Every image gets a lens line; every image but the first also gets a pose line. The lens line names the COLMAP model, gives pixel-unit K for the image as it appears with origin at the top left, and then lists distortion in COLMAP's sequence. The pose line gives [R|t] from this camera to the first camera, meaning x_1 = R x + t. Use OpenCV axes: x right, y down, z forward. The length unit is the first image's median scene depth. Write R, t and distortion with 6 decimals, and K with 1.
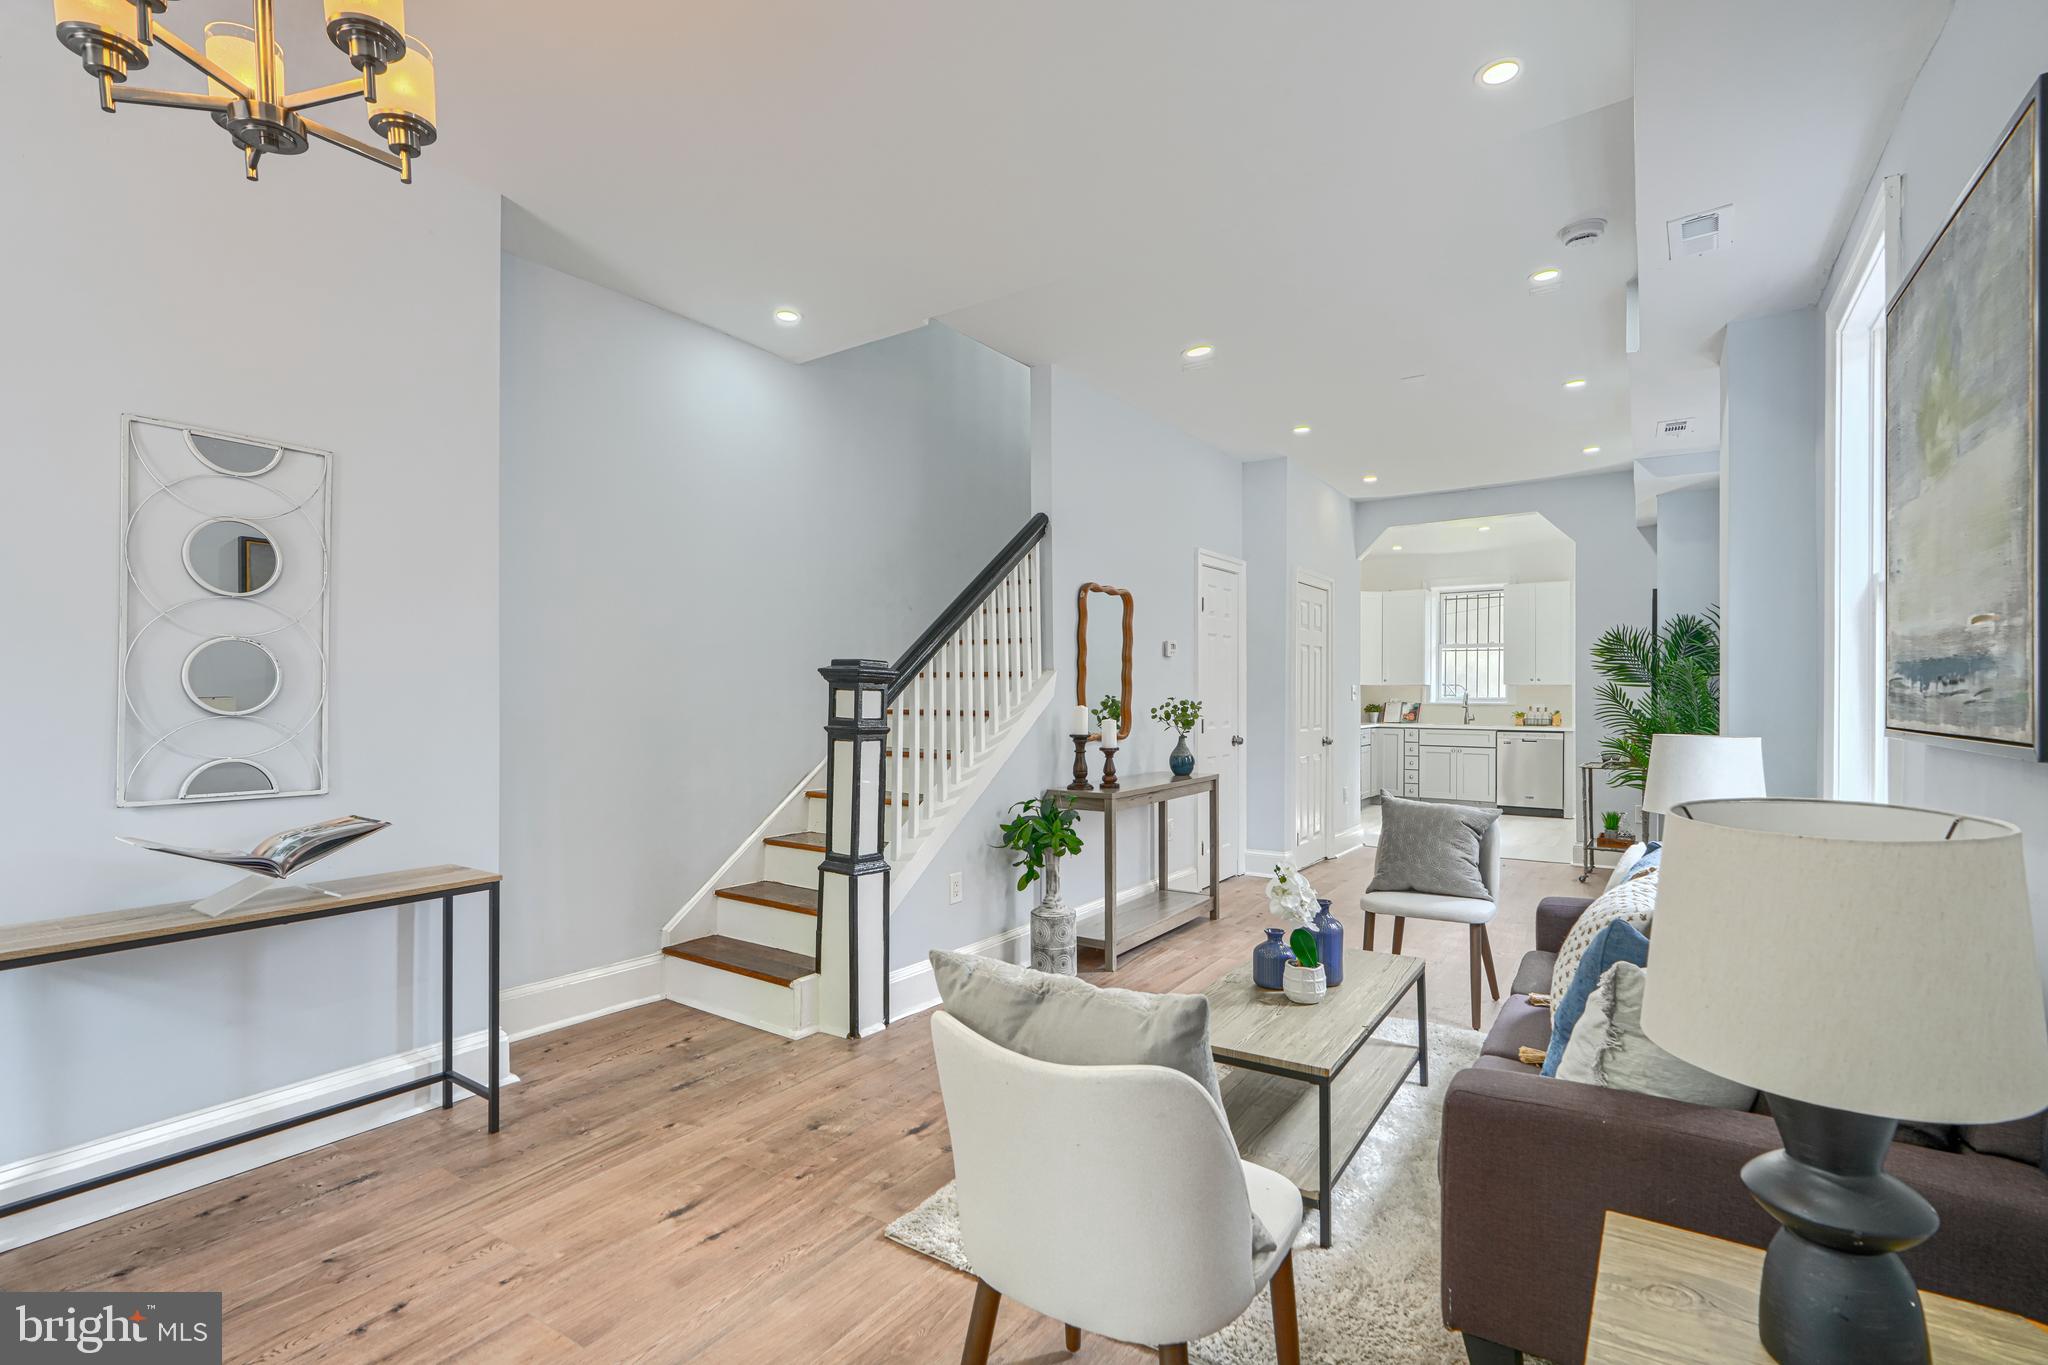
lens RADIAL K [[946.9, 0, 1026.0], [0, 946.9, 691.8], [0, 0, 1]] dist [-0.000503, -0.000033]
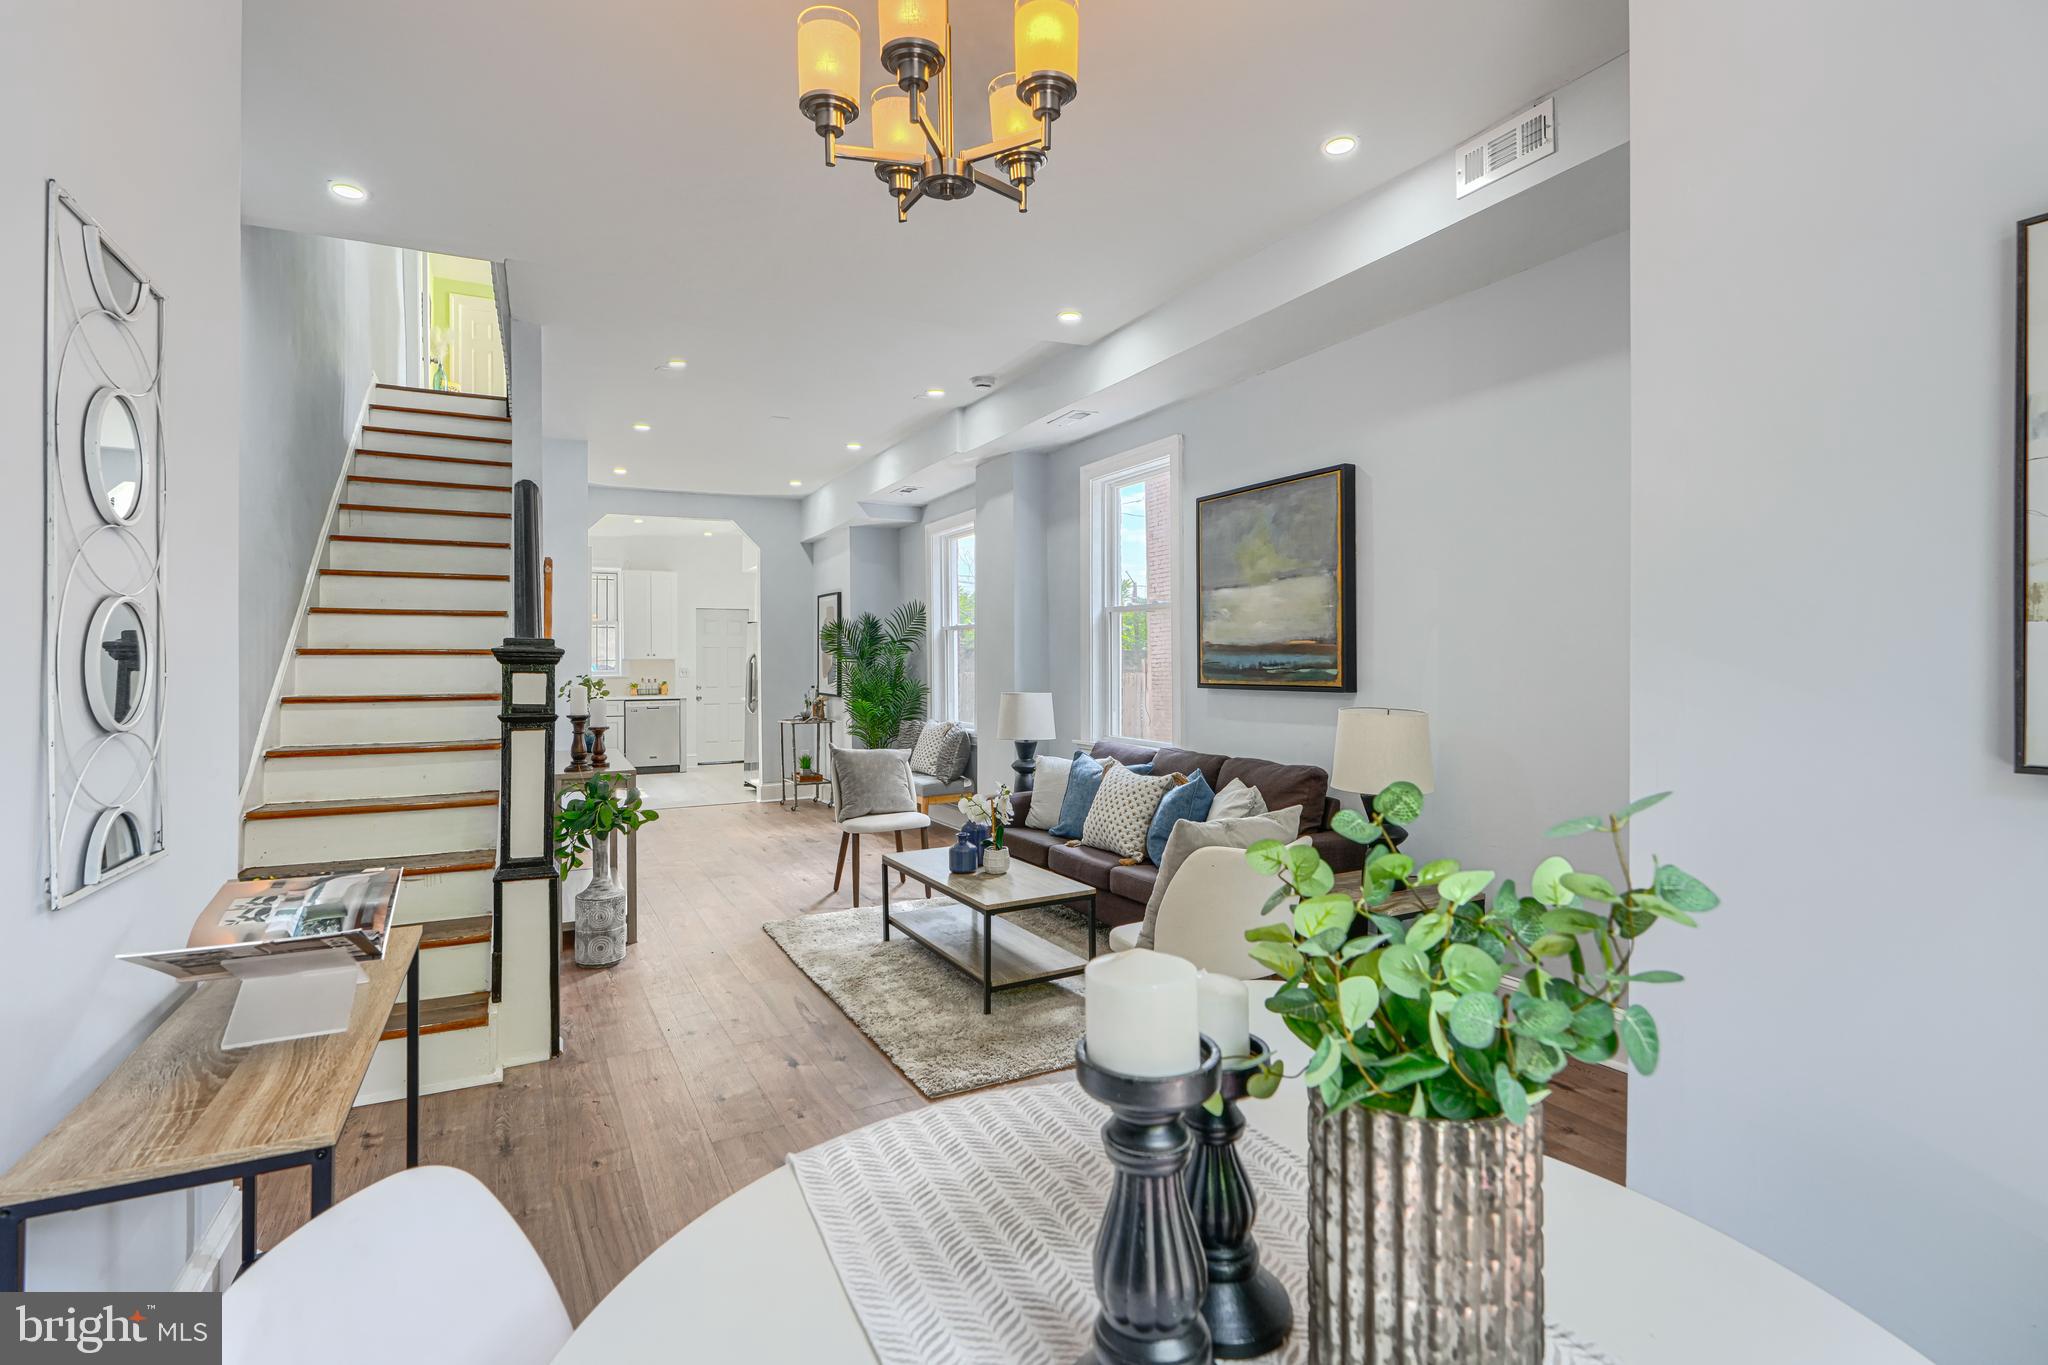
lens RADIAL K [[946.9, 0, 1022.9], [0, 946.9, 665.4], [0, 0, 1]] dist [-0.000503, -0.000033]
pose [[0.474973, -0.007465, 0.879969, -0.740673], [0.005682, 0.999969, 0.005416, -0.011312], [-0.879982, 0.002427, 0.475001, 0.170348]]
